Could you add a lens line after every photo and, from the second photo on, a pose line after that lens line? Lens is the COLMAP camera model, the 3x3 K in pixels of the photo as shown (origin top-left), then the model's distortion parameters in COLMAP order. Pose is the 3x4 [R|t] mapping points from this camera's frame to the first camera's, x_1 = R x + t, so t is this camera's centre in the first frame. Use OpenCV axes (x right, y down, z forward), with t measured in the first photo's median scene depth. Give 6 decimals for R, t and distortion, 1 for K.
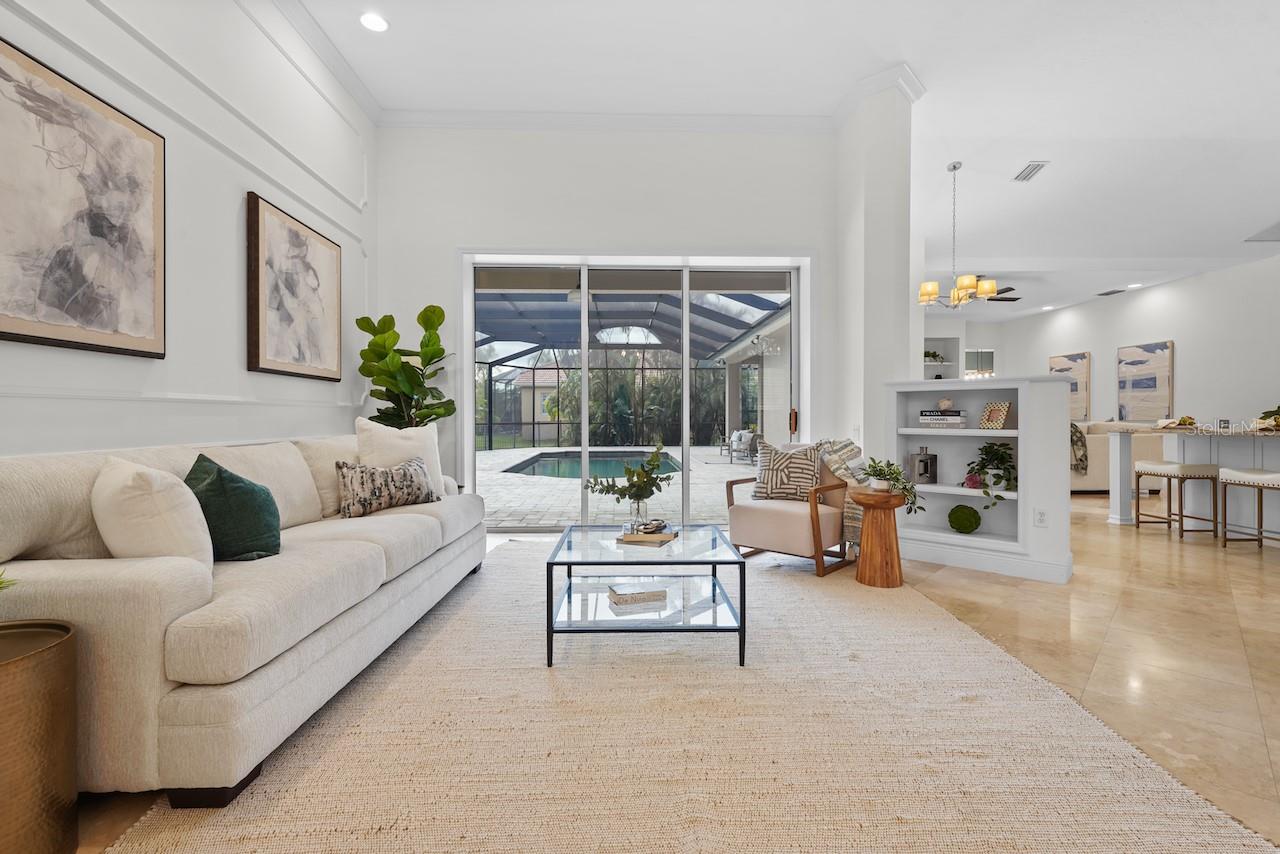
lens RADIAL K [[586.6, 0, 634.9], [0, 586.6, 419.2], [0, 0, 1]] dist [0.000677, 0.000120]
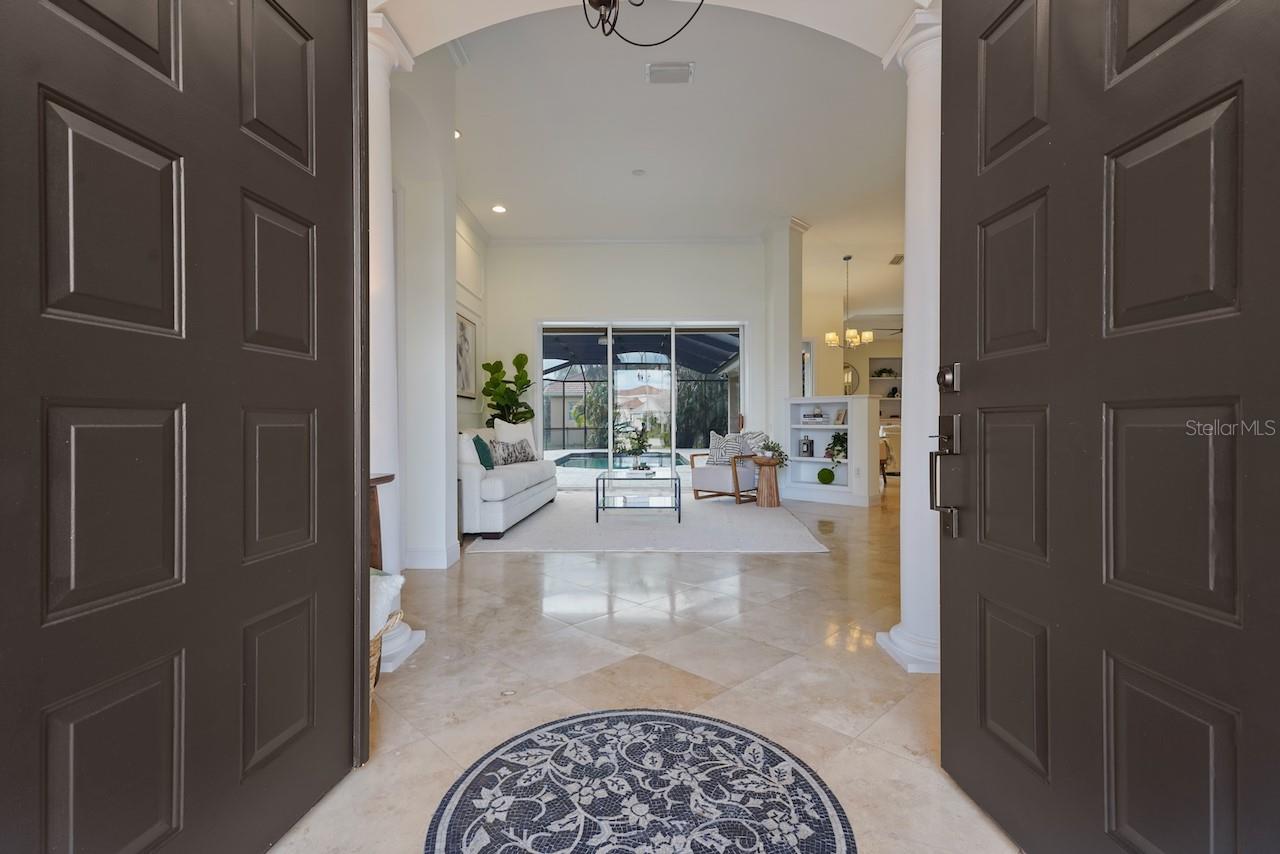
lens RADIAL K [[586.6, 0, 634.9], [0, 586.6, 419.2], [0, 0, 1]] dist [0.000677, 0.000120]
pose [[0.999288, -0.001797, -0.037686, 0.051263], [0.001288, 0.999908, -0.013528, 0.020512], [0.037706, 0.013470, 0.999198, -0.723509]]
